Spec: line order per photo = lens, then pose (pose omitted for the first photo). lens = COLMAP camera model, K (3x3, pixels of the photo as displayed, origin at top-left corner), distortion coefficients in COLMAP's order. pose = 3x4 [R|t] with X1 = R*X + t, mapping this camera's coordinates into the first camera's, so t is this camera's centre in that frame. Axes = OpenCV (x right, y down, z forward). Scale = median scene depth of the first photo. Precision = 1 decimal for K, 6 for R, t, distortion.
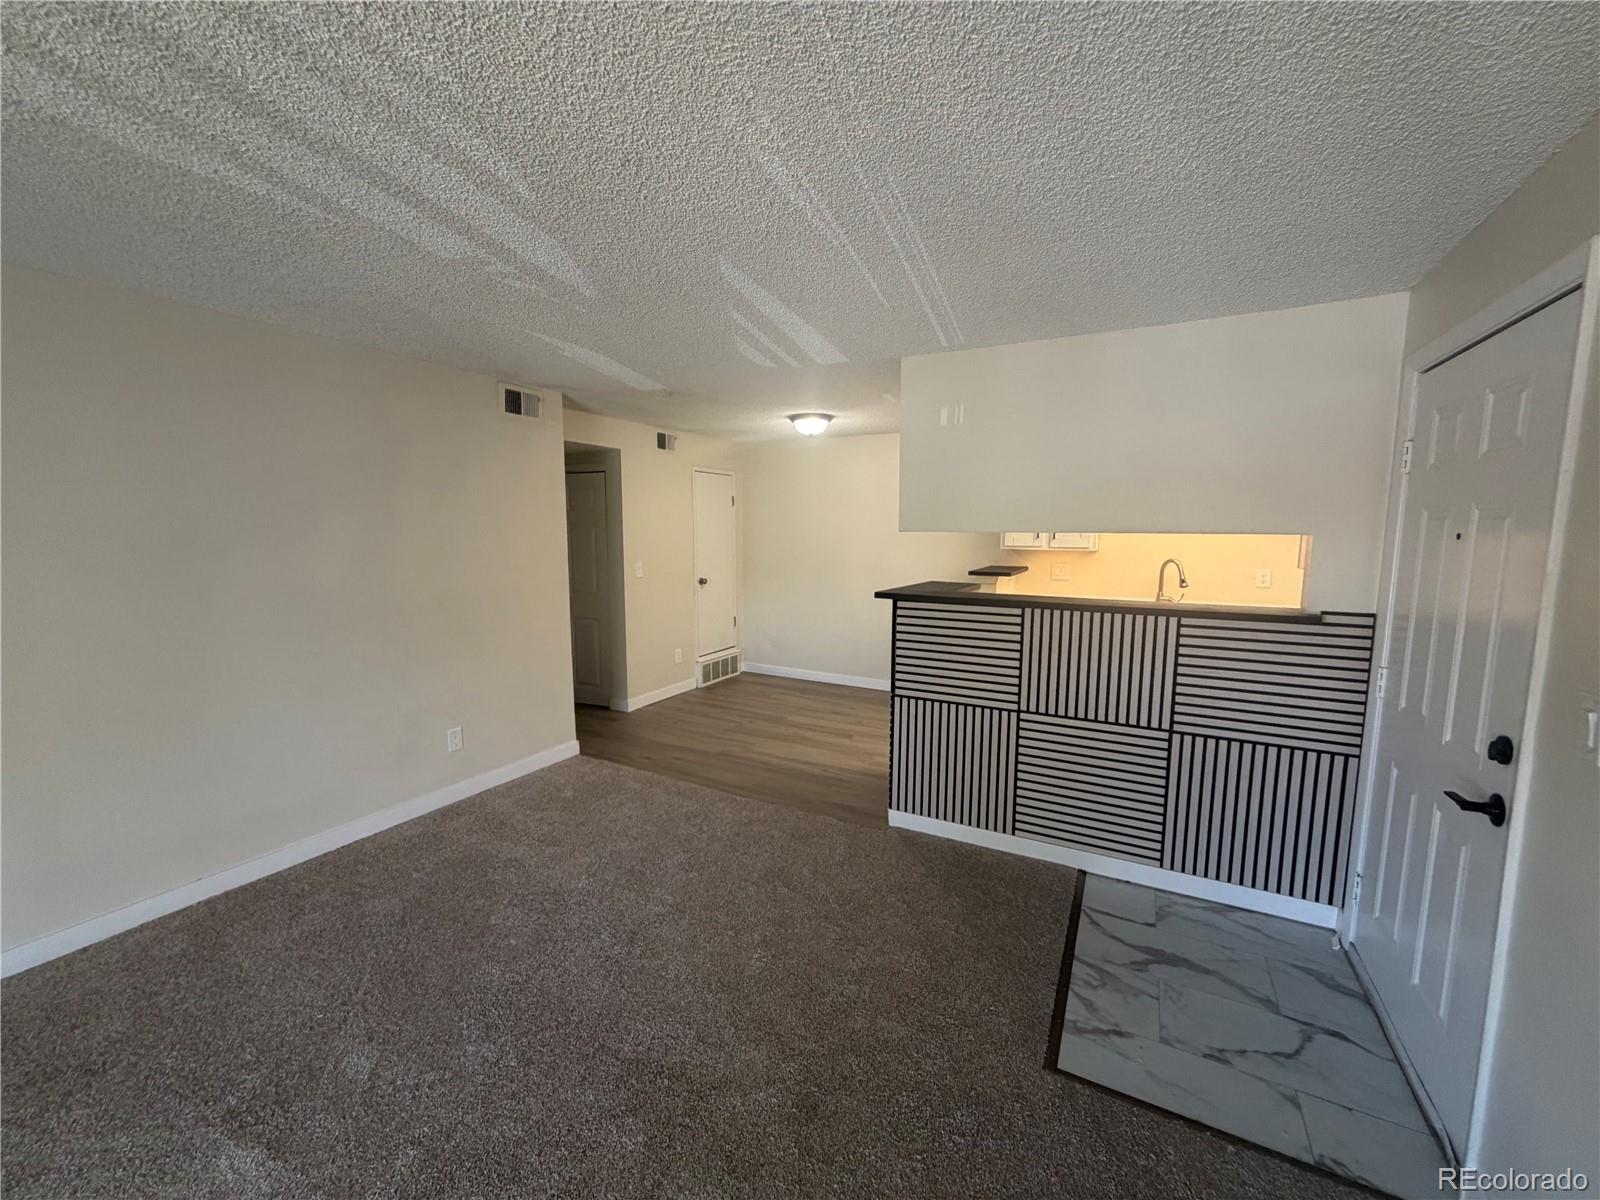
lens RADIAL K [[639.2, 0, 789.4], [0, 639.2, 600.9], [0, 0, 1]] dist [0.001647, -0.000324]
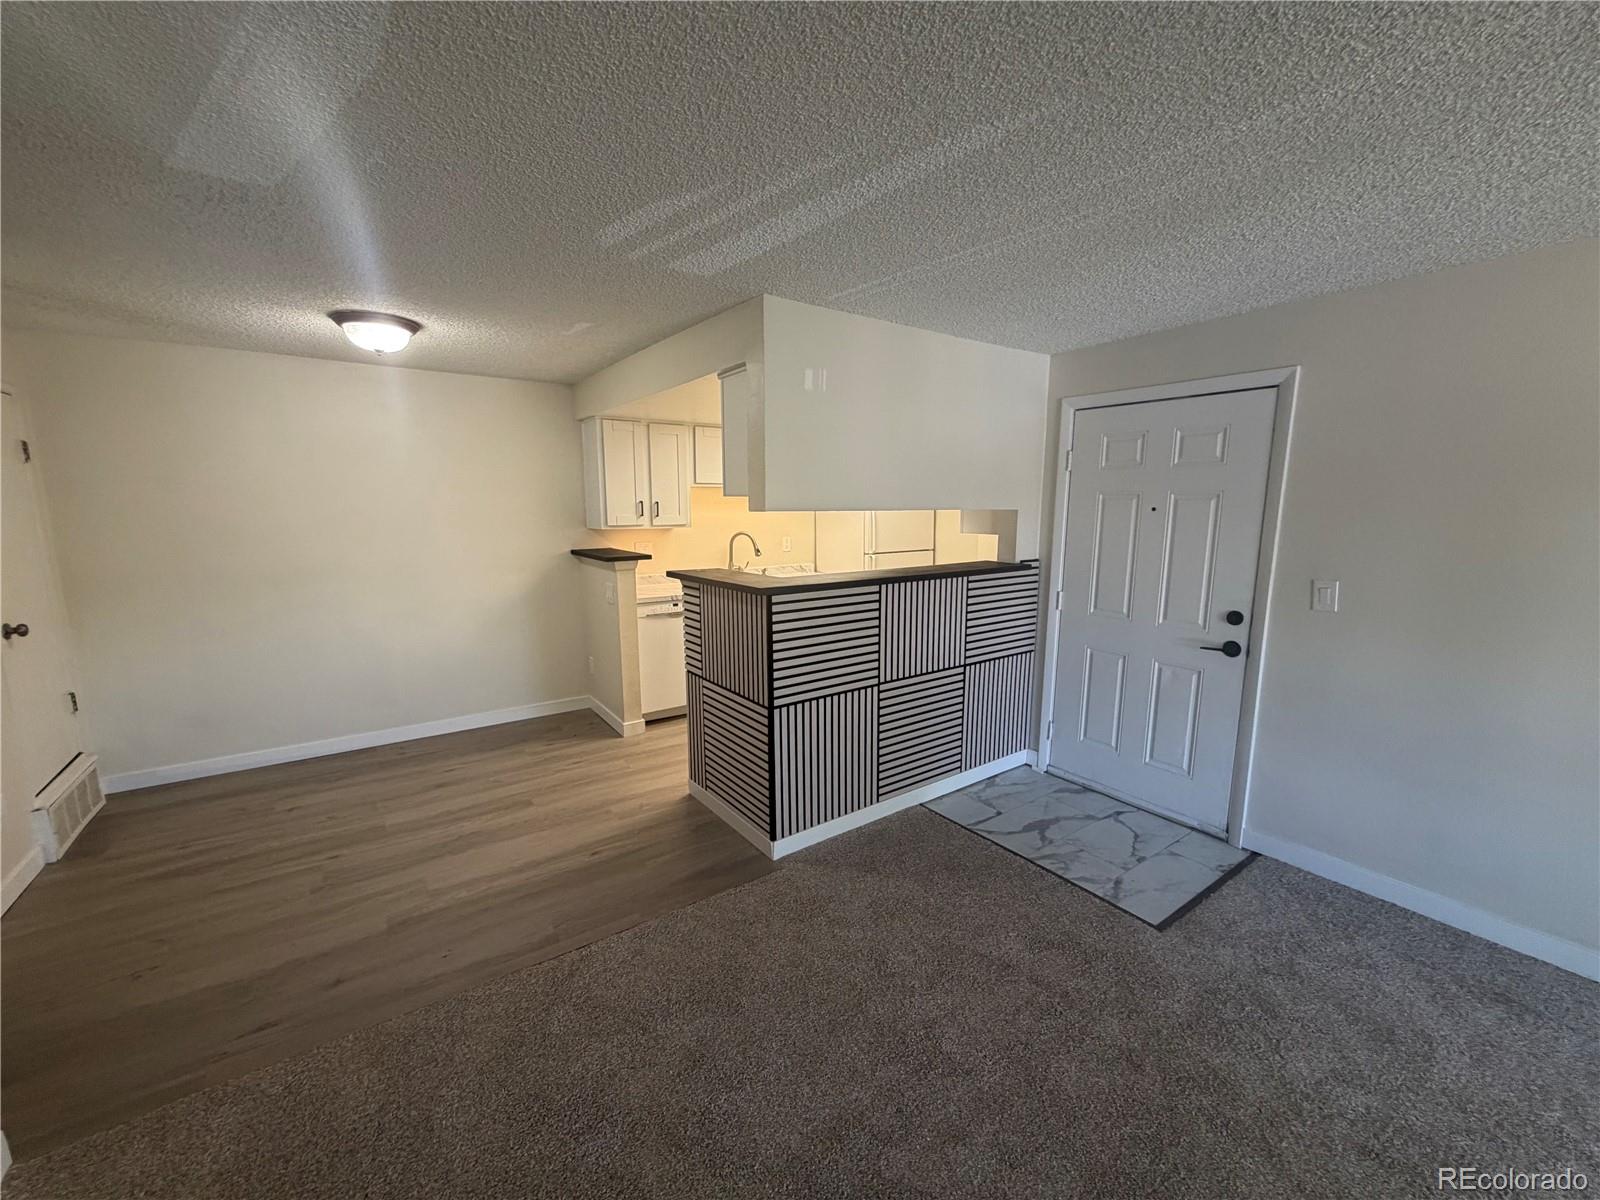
lens RADIAL K [[639.2, 0, 801.1], [0, 639.2, 602.9], [0, 0, 1]] dist [0.001647, -0.000324]
pose [[0.438704, -0.143455, 0.887108, -0.564195], [0.106453, 0.988521, 0.107210, -0.077440], [-0.892304, 0.047402, 0.448939, 0.610334]]
